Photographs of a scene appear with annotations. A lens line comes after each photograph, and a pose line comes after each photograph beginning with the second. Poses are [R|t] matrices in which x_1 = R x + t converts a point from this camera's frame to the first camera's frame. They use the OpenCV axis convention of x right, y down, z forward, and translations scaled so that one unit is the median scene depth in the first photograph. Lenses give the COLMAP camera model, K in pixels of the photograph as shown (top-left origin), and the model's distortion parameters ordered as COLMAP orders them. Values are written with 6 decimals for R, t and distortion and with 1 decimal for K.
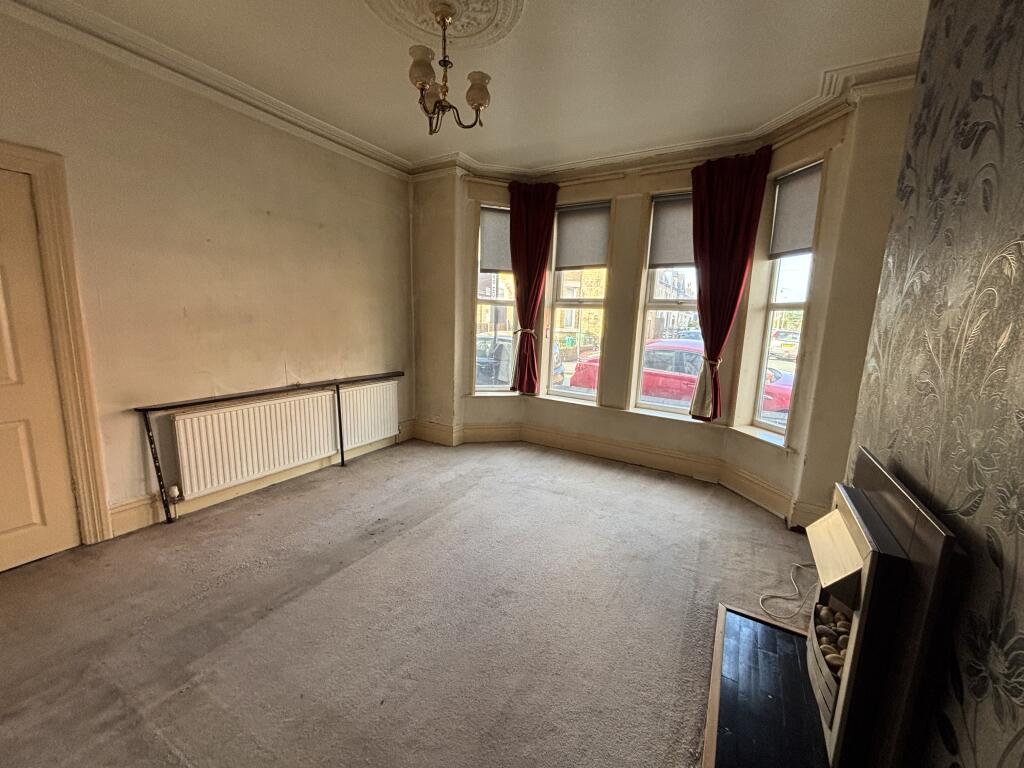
lens RADIAL K [[410.9, 0, 511.2], [0, 410.9, 386.4], [0, 0, 1]] dist [-0.002371, -0.000440]
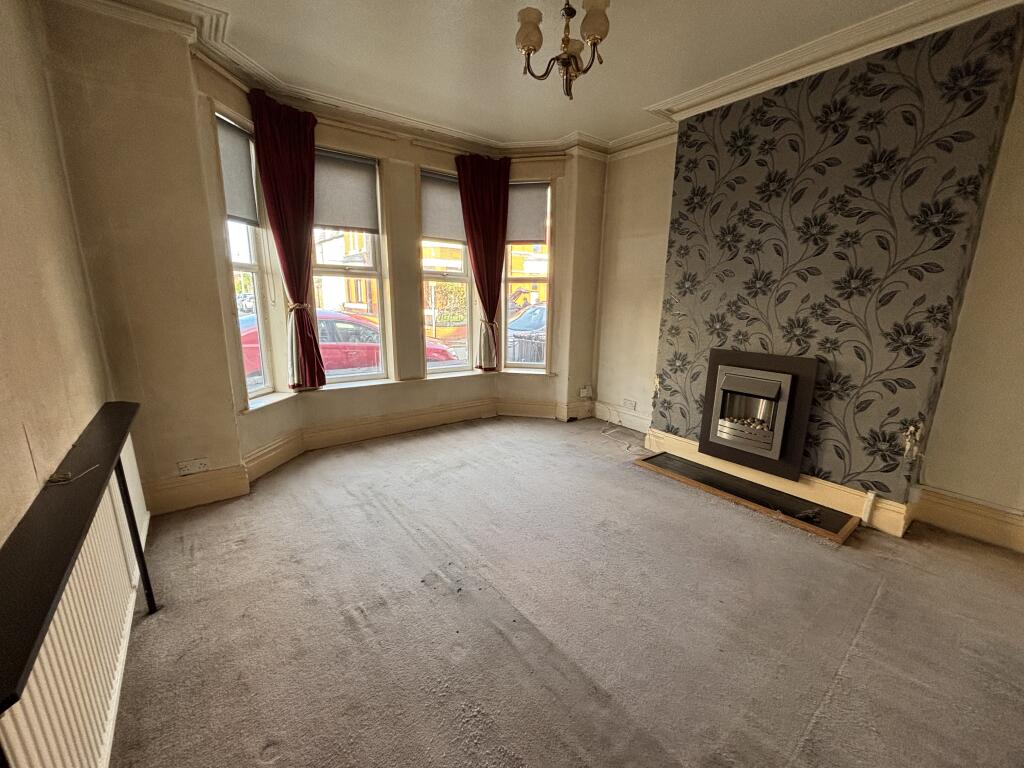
lens RADIAL K [[410.9, 0, 511.2], [0, 410.9, 386.4], [0, 0, 1]] dist [-0.002371, -0.000440]
pose [[0.384504, -0.230232, 0.893952, -0.625100], [0.153614, 0.970855, 0.183965, -0.088223], [-0.910252, 0.066589, 0.408664, 0.412145]]
